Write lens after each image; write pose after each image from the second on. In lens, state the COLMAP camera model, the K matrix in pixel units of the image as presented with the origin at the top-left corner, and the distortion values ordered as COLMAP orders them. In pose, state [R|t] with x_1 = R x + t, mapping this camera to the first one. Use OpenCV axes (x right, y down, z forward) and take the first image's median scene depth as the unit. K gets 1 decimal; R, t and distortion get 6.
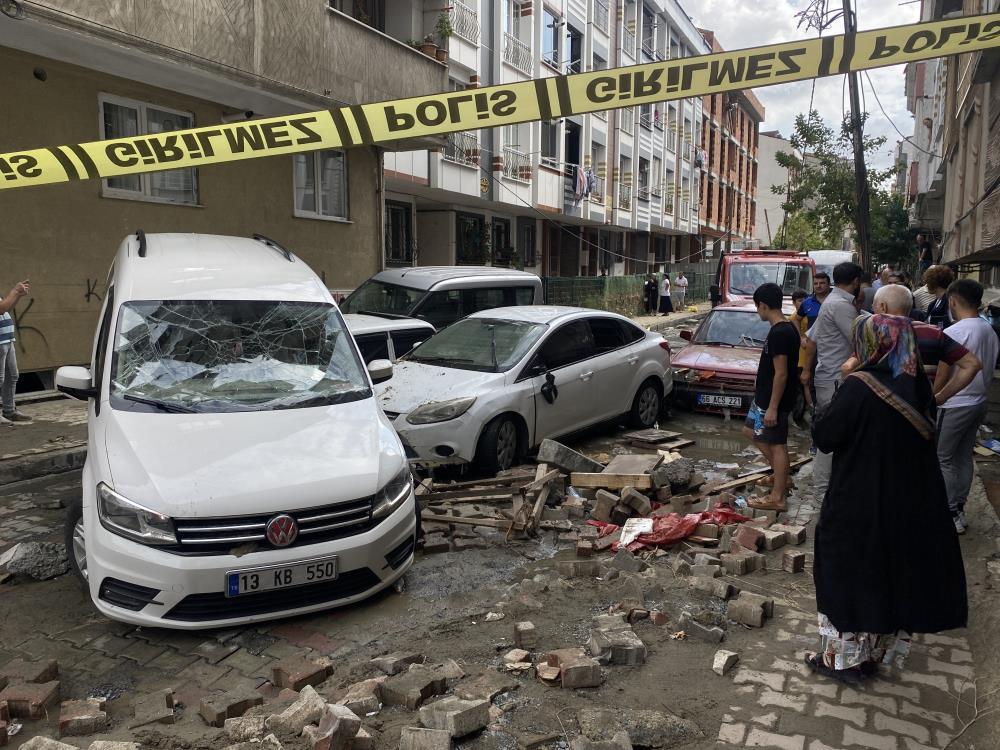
lens RADIAL K [[727.2, 0, 500.0], [0, 727.2, 375.0], [0, 0, 1]] dist [0.015619, -0.005403]
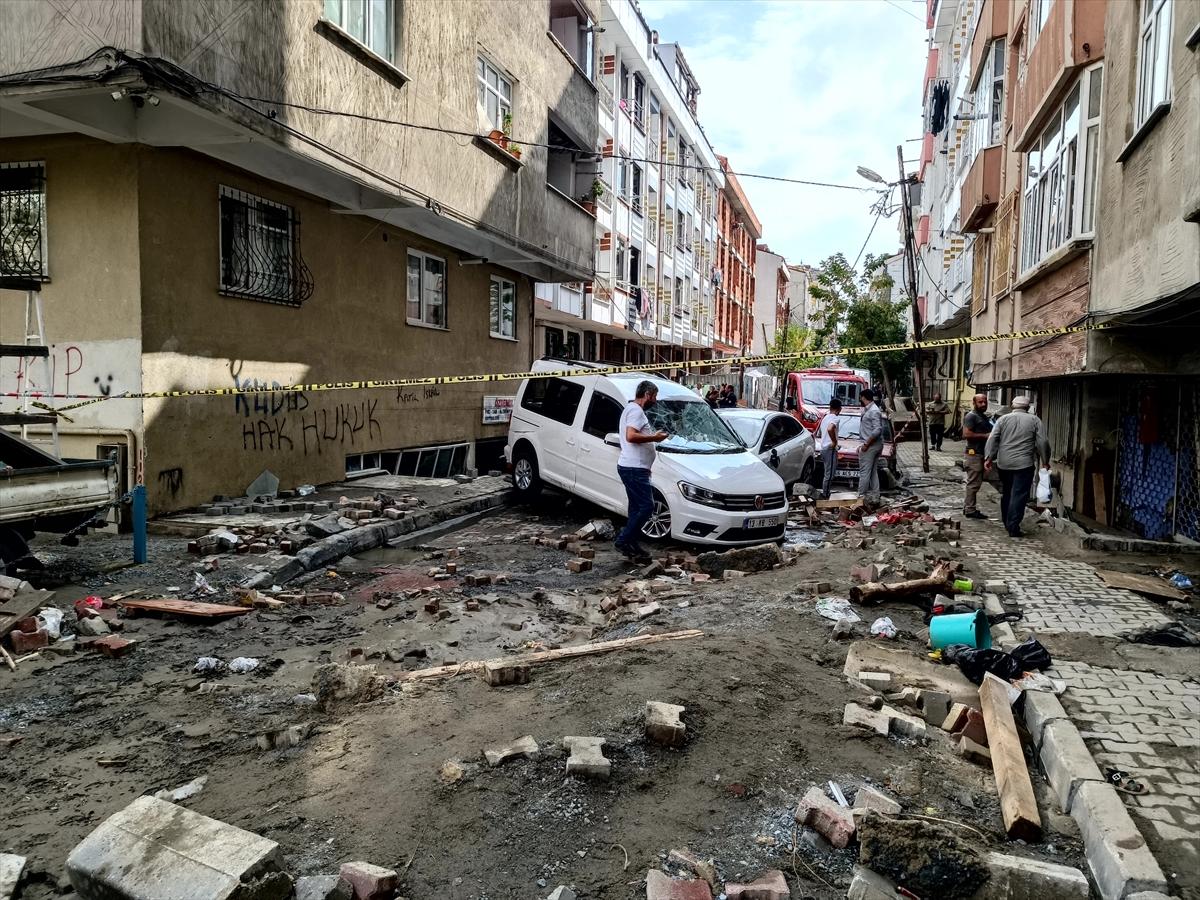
lens RADIAL K [[872.7, 0, 600.0], [0, 872.7, 450.0], [0, 0, 1]] dist [0.015619, -0.005403]
pose [[0.978859, -0.002139, 0.204524, -0.219975], [0.015149, 0.997957, -0.062065, 0.036063], [-0.203974, 0.063851, 0.976892, -0.248888]]
